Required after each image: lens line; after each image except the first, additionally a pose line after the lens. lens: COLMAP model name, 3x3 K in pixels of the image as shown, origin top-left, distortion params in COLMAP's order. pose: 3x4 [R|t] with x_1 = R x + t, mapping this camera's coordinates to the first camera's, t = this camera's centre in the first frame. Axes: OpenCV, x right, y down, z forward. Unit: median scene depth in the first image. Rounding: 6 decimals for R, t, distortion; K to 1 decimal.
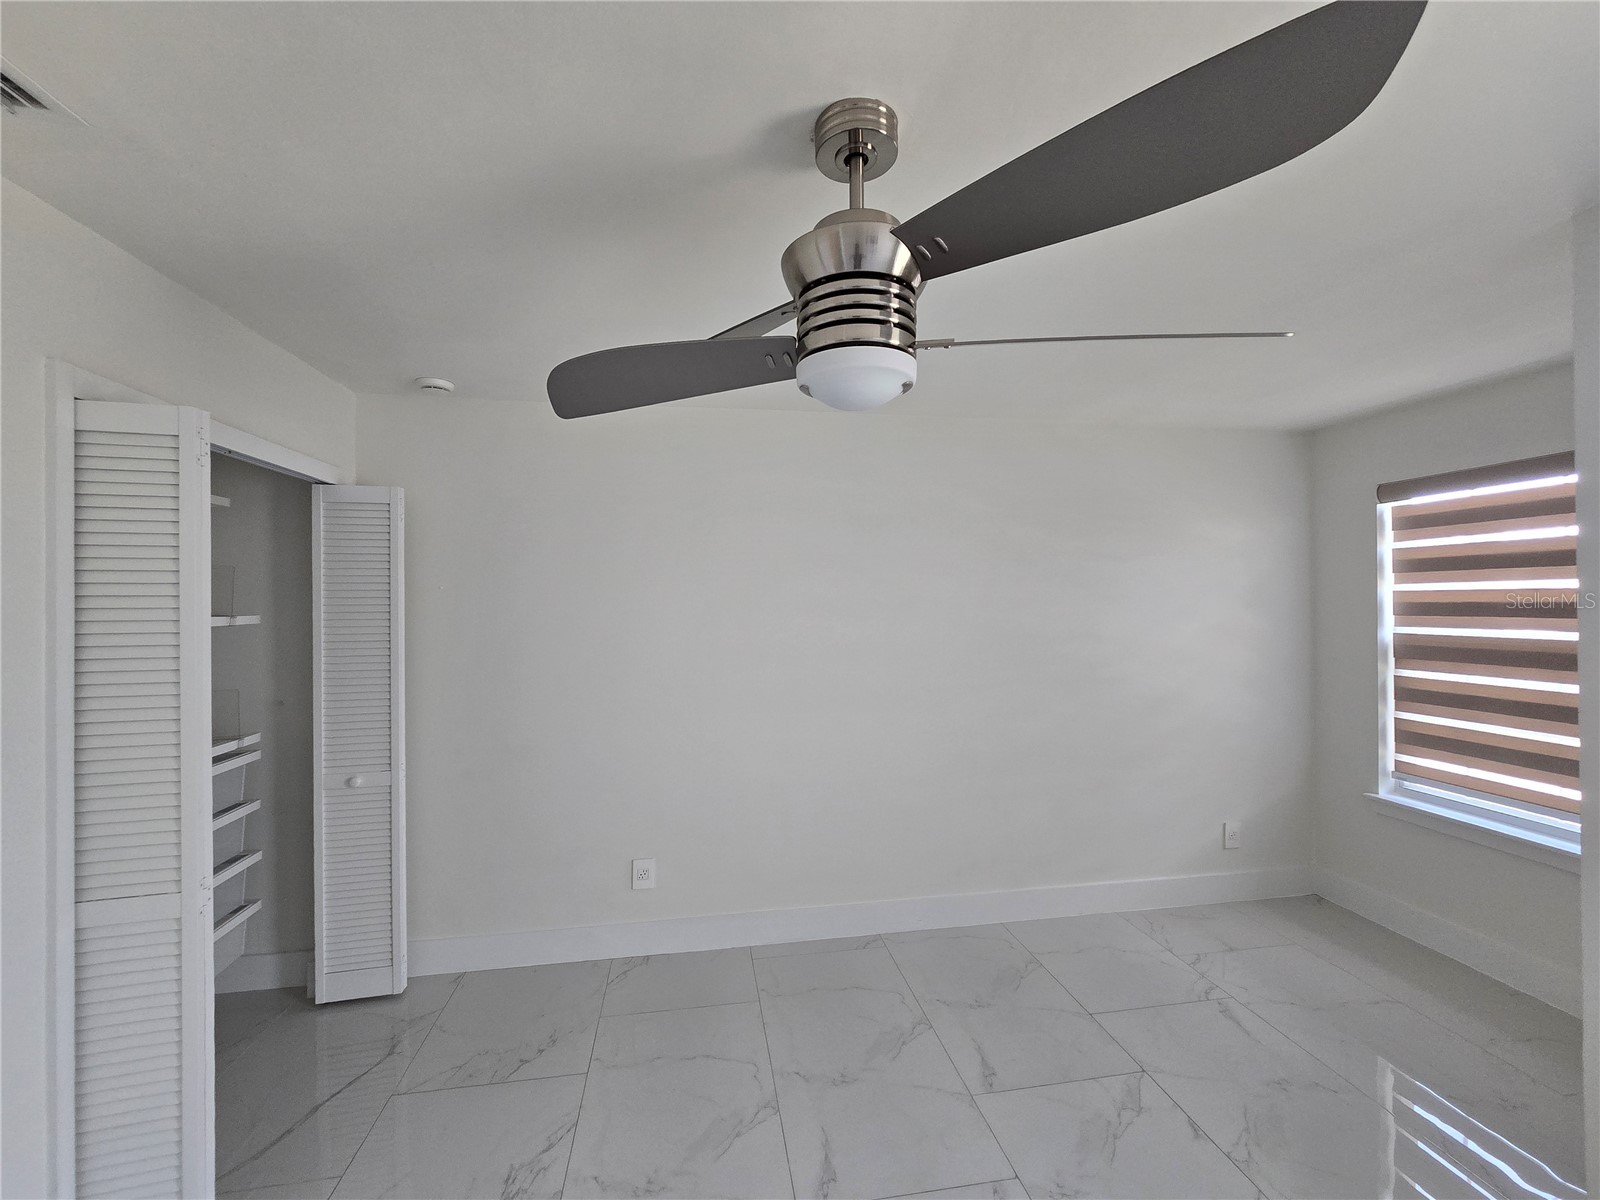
lens RADIAL K [[658.5, 0, 803.3], [0, 658.5, 600.3], [0, 0, 1]] dist [-0.003128, 0.001998]
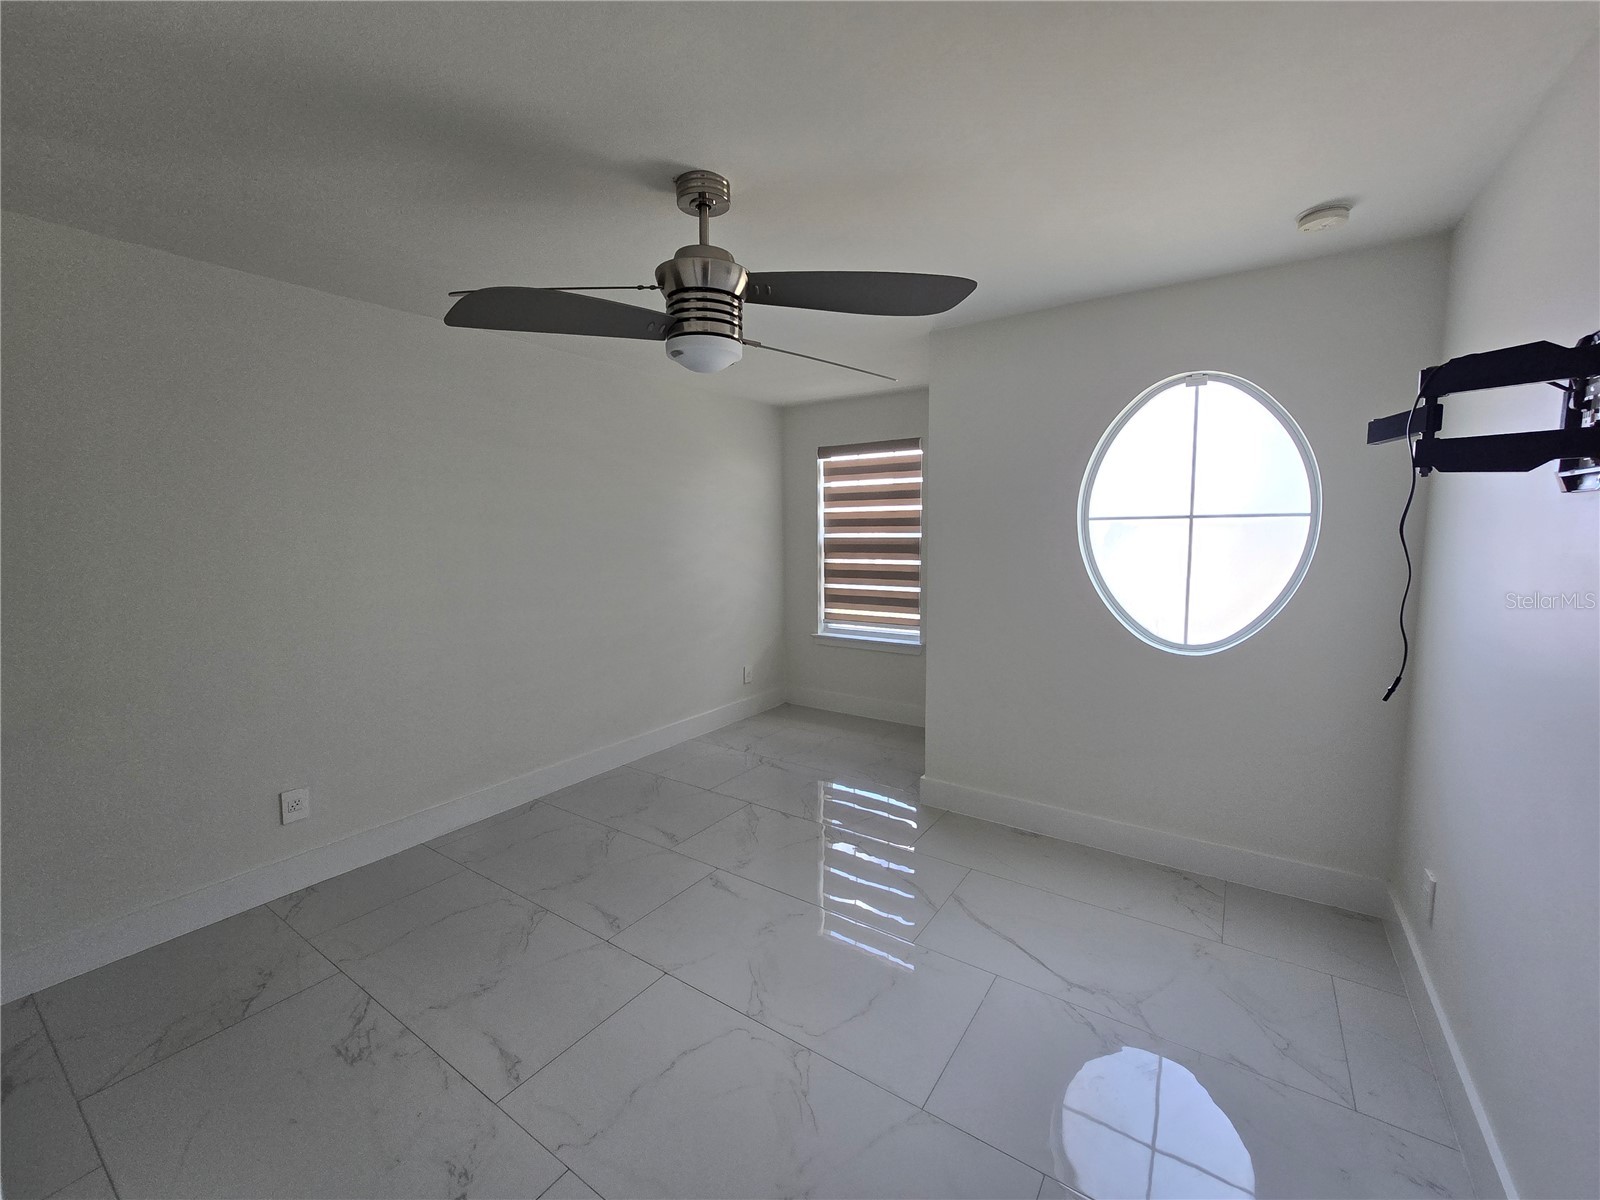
lens RADIAL K [[658.5, 0, 790.3], [0, 658.5, 597.6], [0, 0, 1]] dist [-0.003128, 0.001998]
pose [[0.694193, -0.074332, 0.715940, -0.382317], [0.005958, 0.995213, 0.097549, 0.037964], [-0.719764, -0.063452, 0.691313, -0.114352]]
